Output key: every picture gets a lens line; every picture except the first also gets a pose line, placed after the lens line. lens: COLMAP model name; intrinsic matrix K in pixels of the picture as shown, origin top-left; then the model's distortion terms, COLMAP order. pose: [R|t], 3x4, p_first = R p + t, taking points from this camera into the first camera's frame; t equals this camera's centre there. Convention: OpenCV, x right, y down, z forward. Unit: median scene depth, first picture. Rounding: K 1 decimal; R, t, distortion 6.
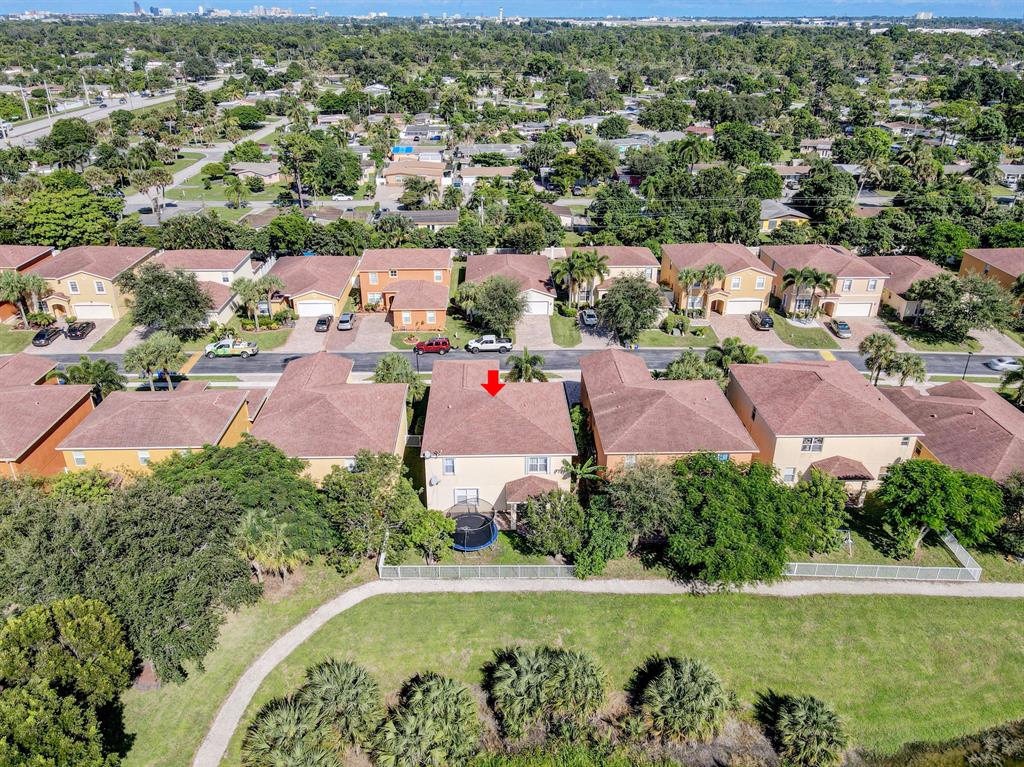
lens RADIAL K [[747.0, 0, 507.2], [0, 747.0, 380.3], [0, 0, 1]] dist [-0.000305, 0.033852]
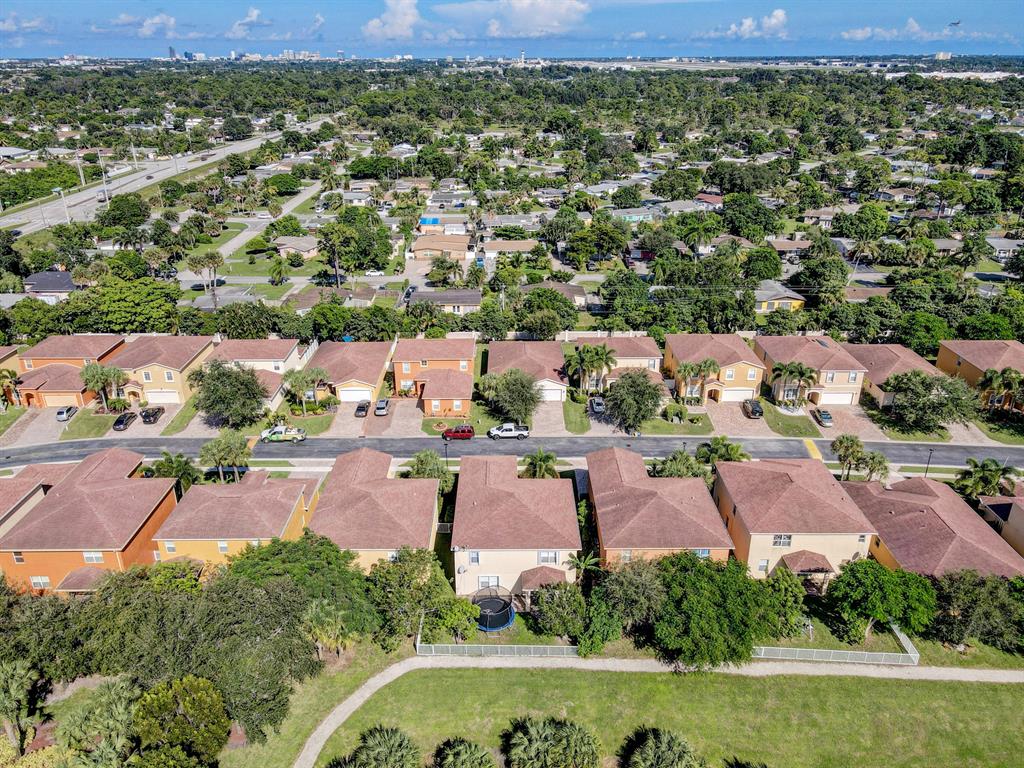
lens RADIAL K [[747.0, 0, 507.2], [0, 747.0, 380.8], [0, 0, 1]] dist [-0.000305, 0.033852]
pose [[0.999632, 0.005816, -0.026478, 0.003118], [-0.006992, 0.998983, -0.044549, -0.071043], [0.026192, 0.044718, 0.998656, -0.128810]]
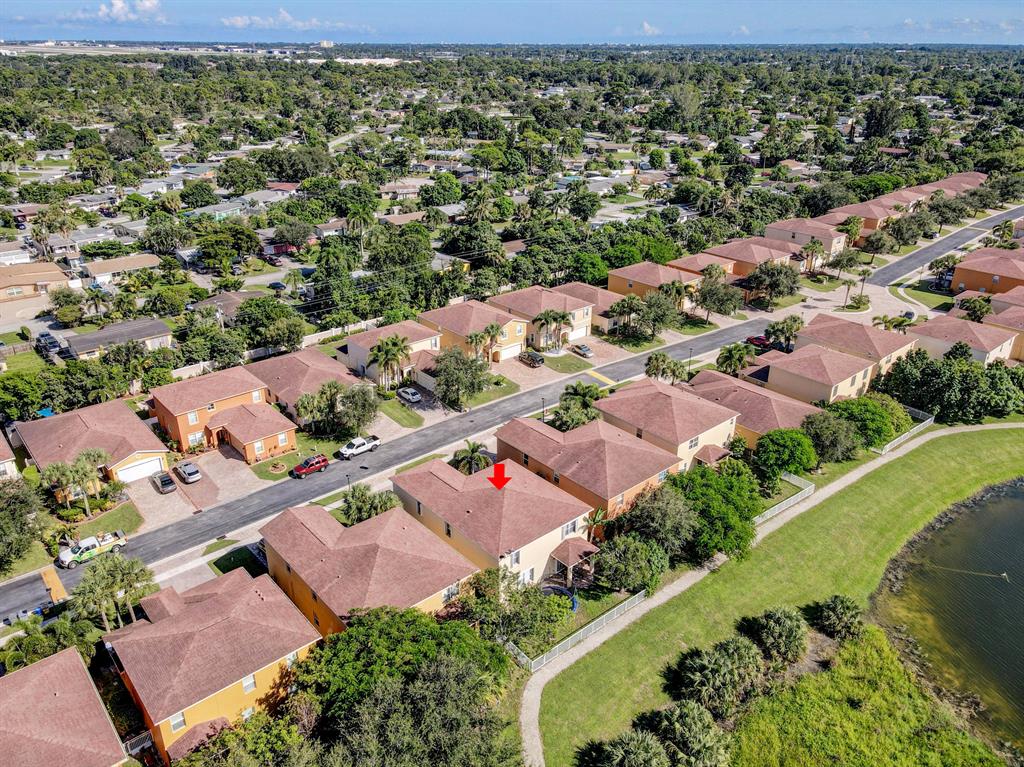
lens RADIAL K [[747.0, 0, 507.2], [0, 747.0, 380.3], [0, 0, 1]] dist [-0.000305, 0.033852]
pose [[0.775045, -0.261369, 0.575319, -0.417265], [0.277302, 0.958780, 0.062008, -0.137463], [-0.567811, 0.111478, 0.815575, 0.024022]]
